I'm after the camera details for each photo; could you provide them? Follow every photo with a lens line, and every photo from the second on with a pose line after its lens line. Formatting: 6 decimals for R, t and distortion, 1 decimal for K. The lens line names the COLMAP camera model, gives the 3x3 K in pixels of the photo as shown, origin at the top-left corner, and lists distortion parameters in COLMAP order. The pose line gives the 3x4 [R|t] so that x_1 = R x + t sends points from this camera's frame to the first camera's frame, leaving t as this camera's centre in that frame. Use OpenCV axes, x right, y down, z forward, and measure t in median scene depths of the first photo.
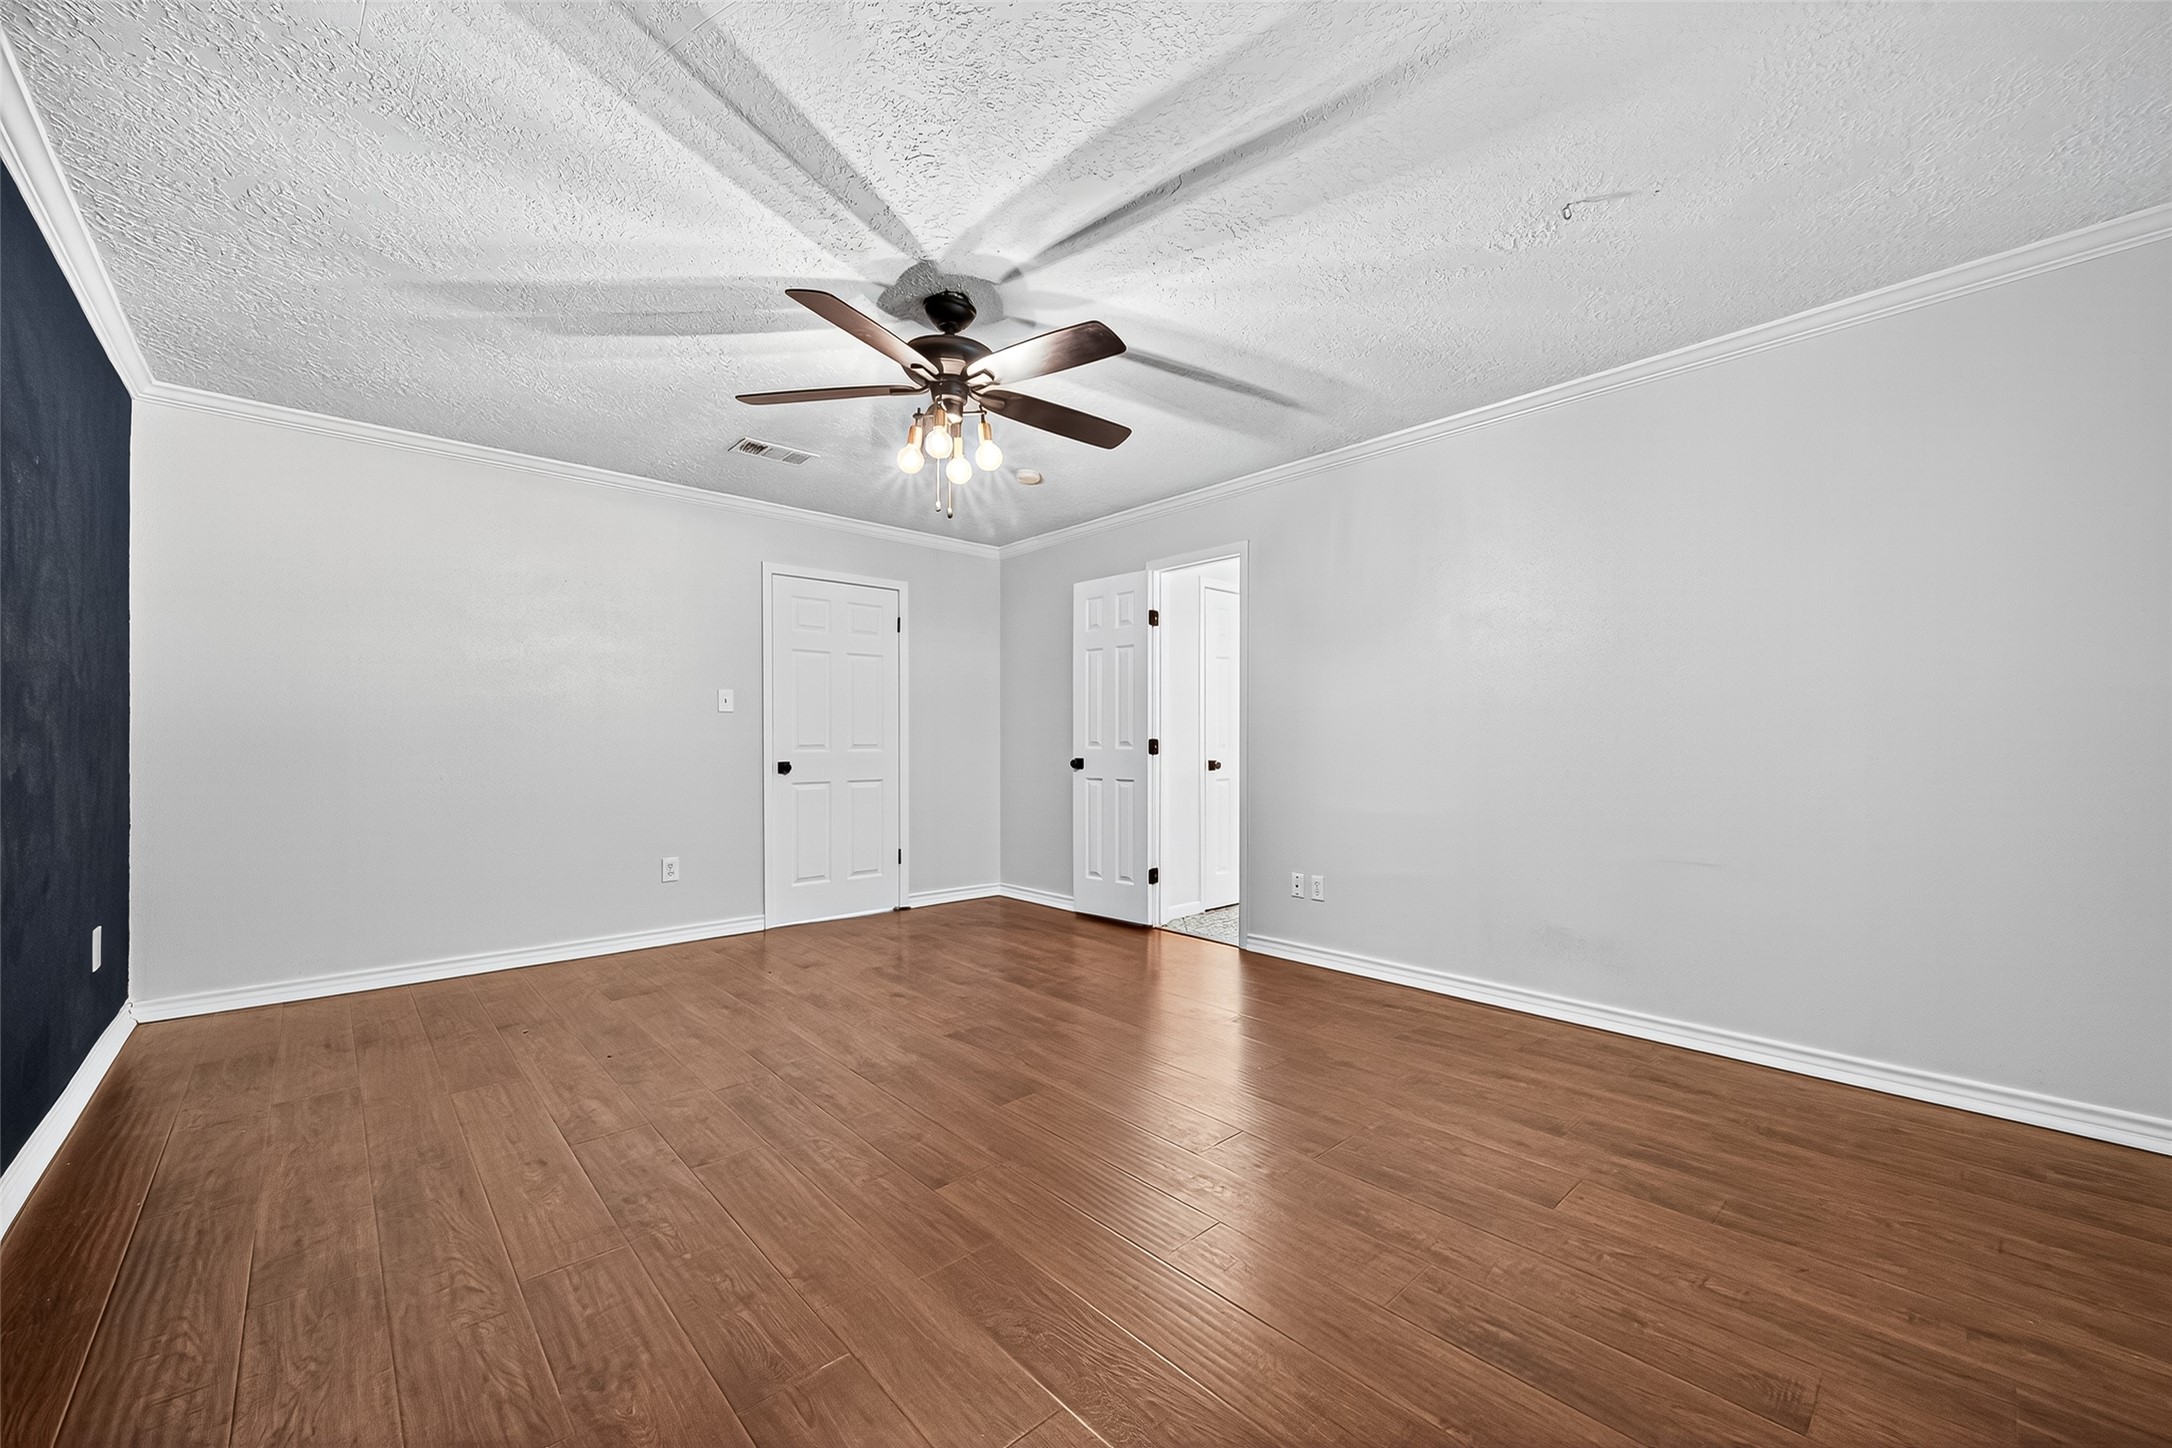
lens RADIAL K [[846.6, 0, 1085.0], [0, 846.6, 734.2], [0, 0, 1]] dist [-0.000058, 0.000051]
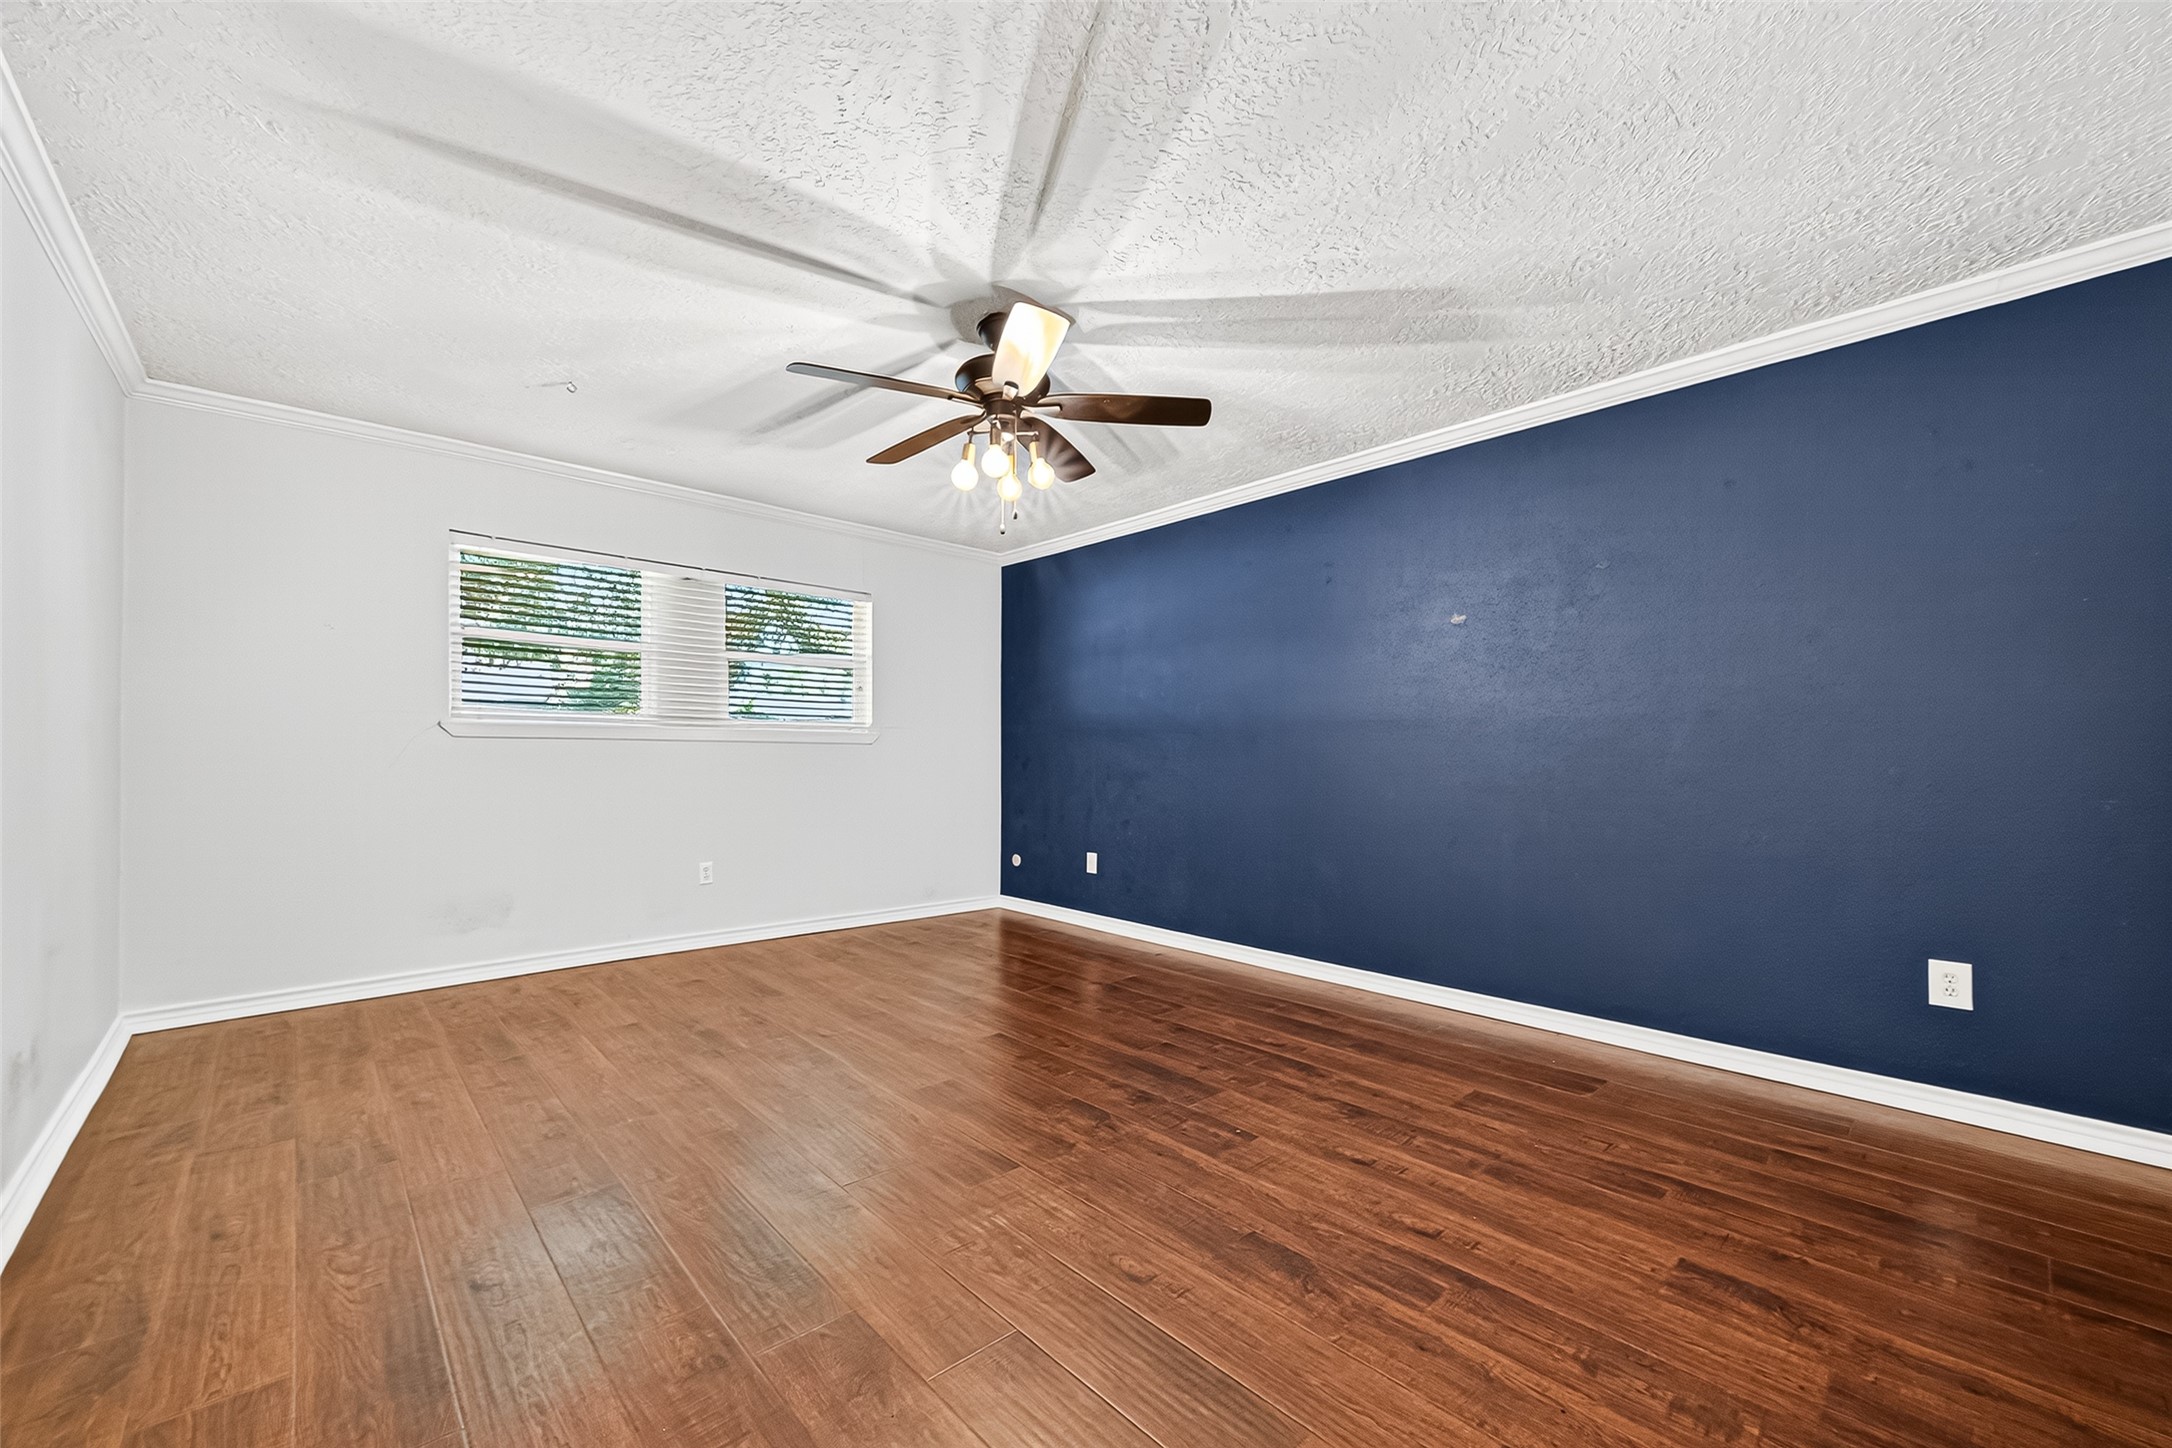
lens RADIAL K [[846.6, 0, 1086.9], [0, 846.6, 732.4], [0, 0, 1]] dist [-0.000058, 0.000051]
pose [[-0.999979, -0.001431, -0.006343, -0.239253], [-0.001251, 0.999601, -0.028225, 0.013381], [0.006381, -0.028216, -0.999581, 1.891245]]
